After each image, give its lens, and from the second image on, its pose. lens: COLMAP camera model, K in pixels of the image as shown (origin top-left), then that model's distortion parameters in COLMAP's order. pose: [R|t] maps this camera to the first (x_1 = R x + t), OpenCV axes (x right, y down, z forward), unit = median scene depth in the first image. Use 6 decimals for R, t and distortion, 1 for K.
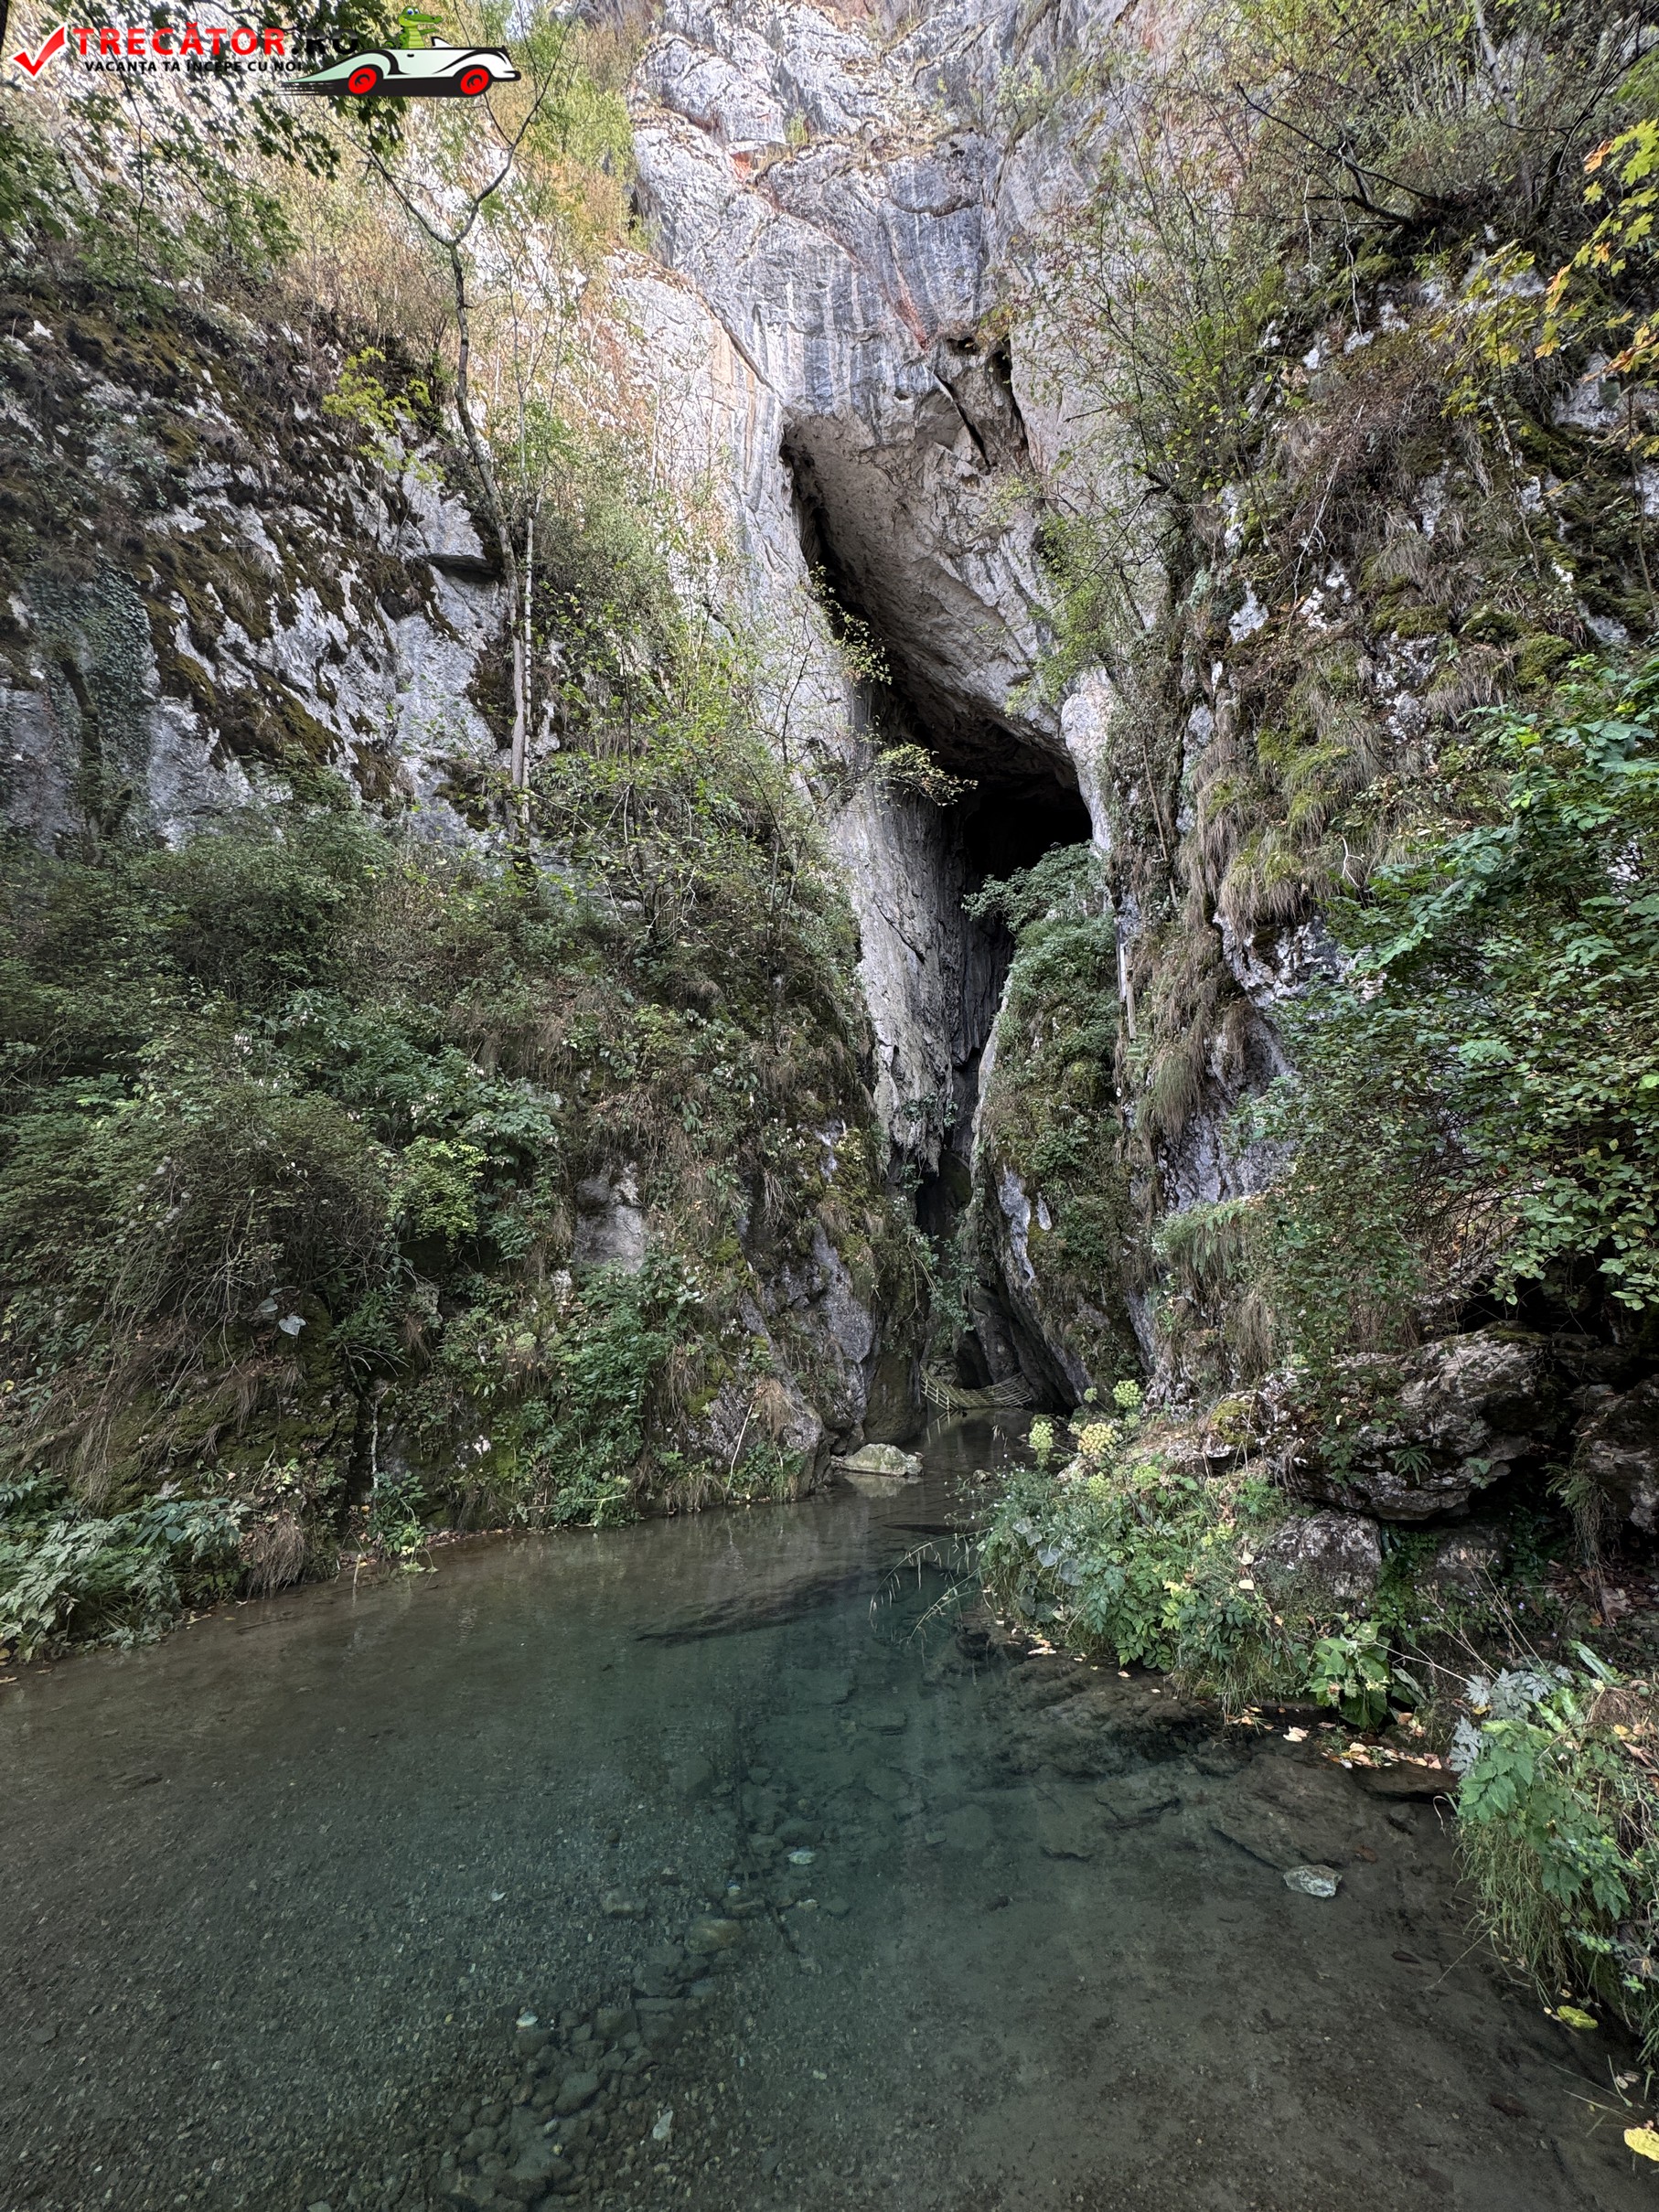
lens RADIAL K [[883.2, 0, 834.7], [0, 883.2, 1104.3], [0, 0, 1]] dist [0.000091, -0.000541]
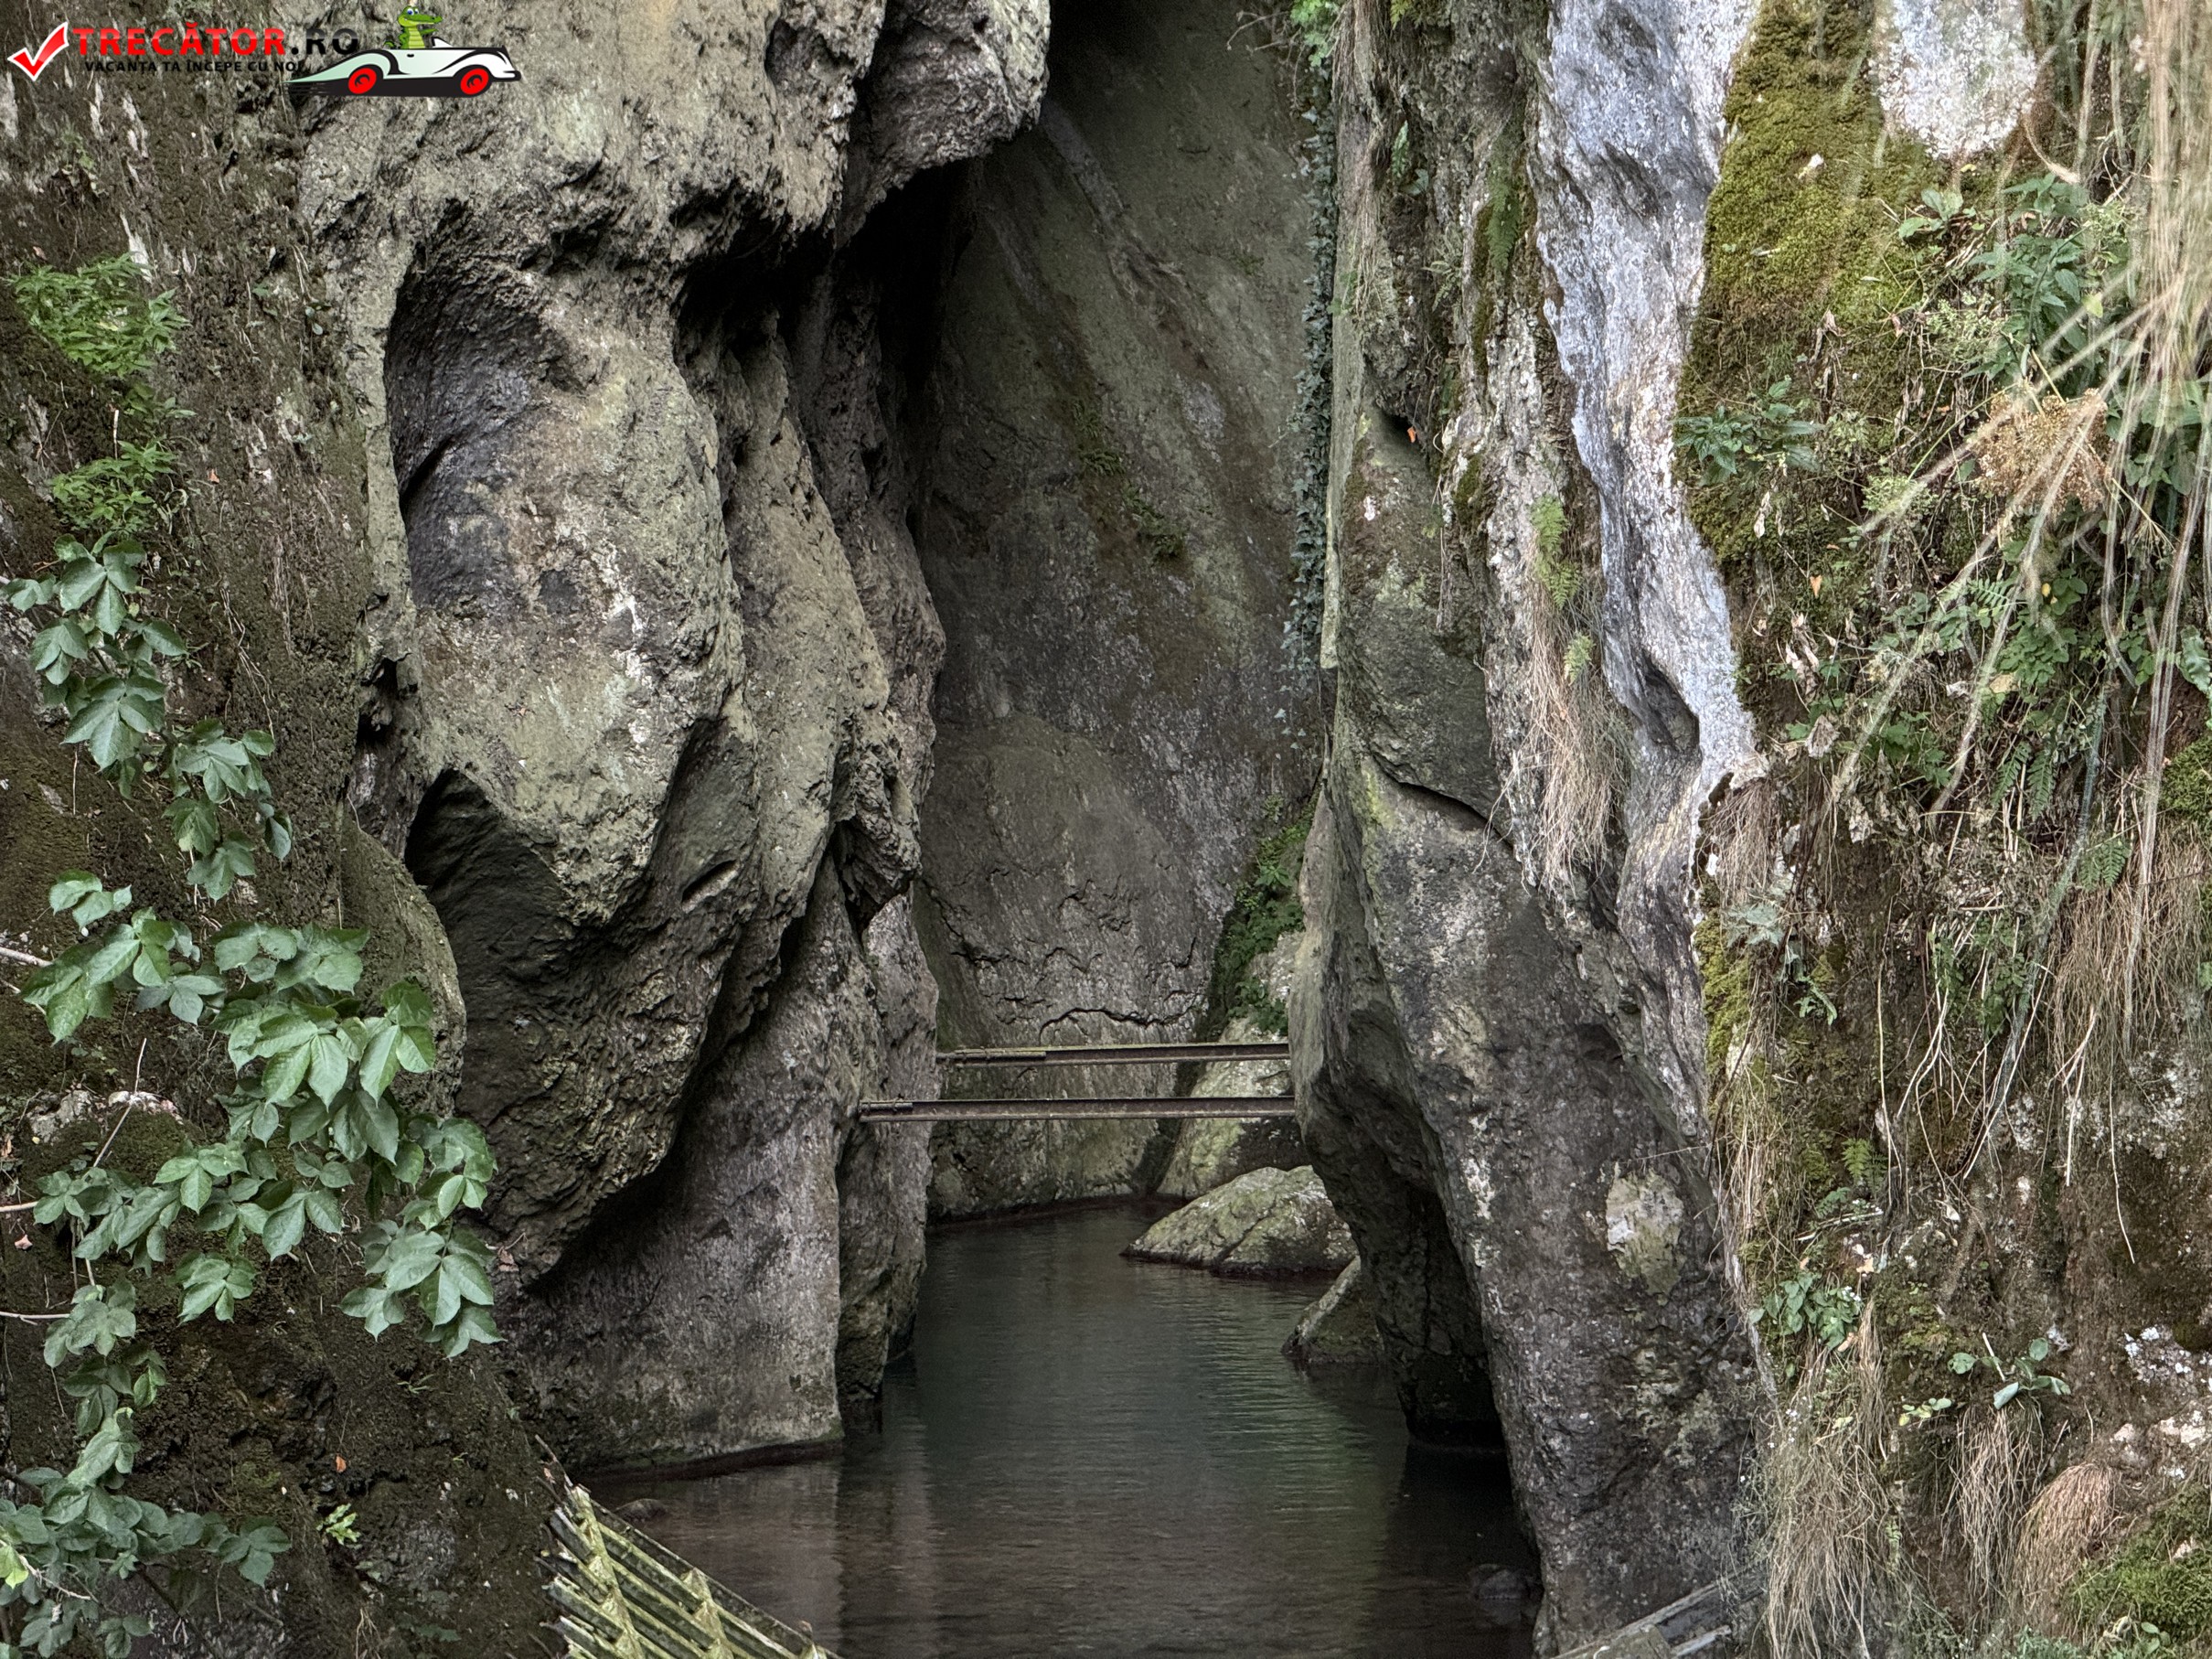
lens RADIAL K [[7764.0, 0, 1106.0], [0, 7764.0, 829.5], [0, 0, 1]] dist [0.252088, 0.307584]
pose [[0.999319, 0.015596, 0.033431, 0.133892], [-0.025153, 0.950981, 0.308224, -0.004763], [-0.026985, -0.308855, 0.950726, 0.325717]]
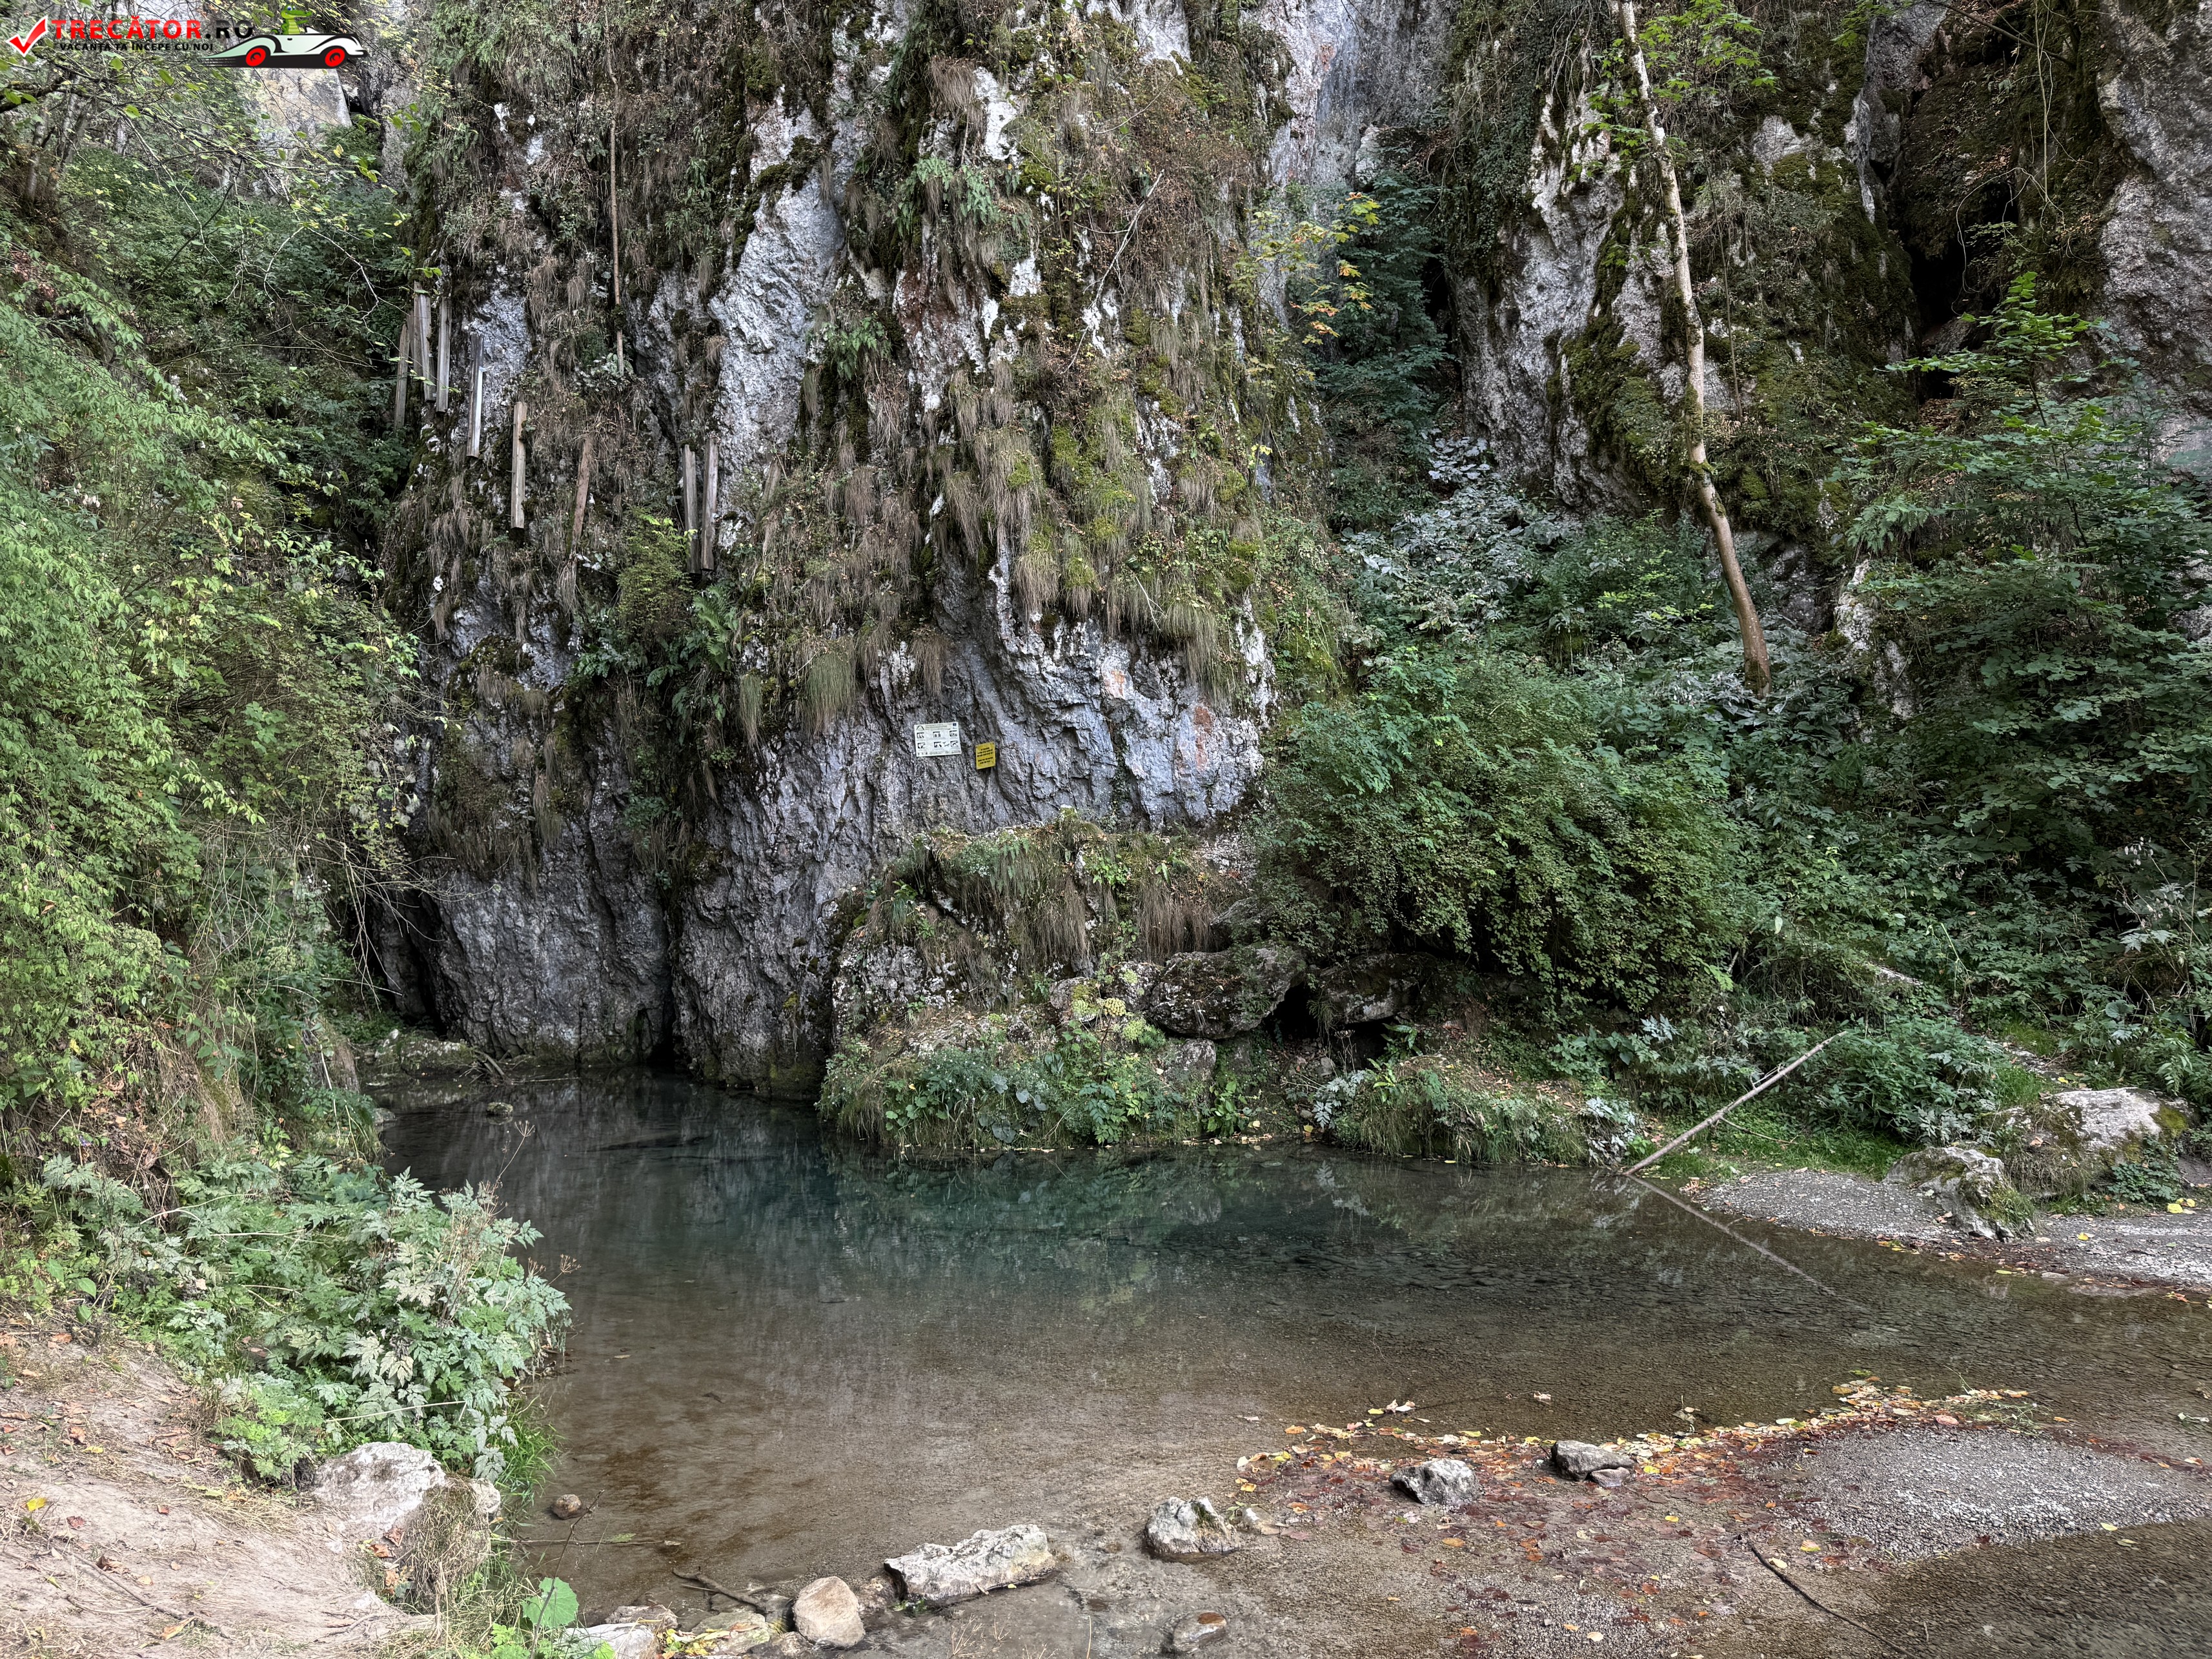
lens RADIAL K [[1550.1, 0, 1114.6], [0, 1550.1, 830.6], [0, 0, 1]] dist [0.103845, -0.144587]
pose [[0.450663, 0.052351, 0.891158, -0.392863], [-0.230080, 0.971364, 0.059290, -0.015974], [-0.862534, -0.231757, 0.449803, -0.029506]]
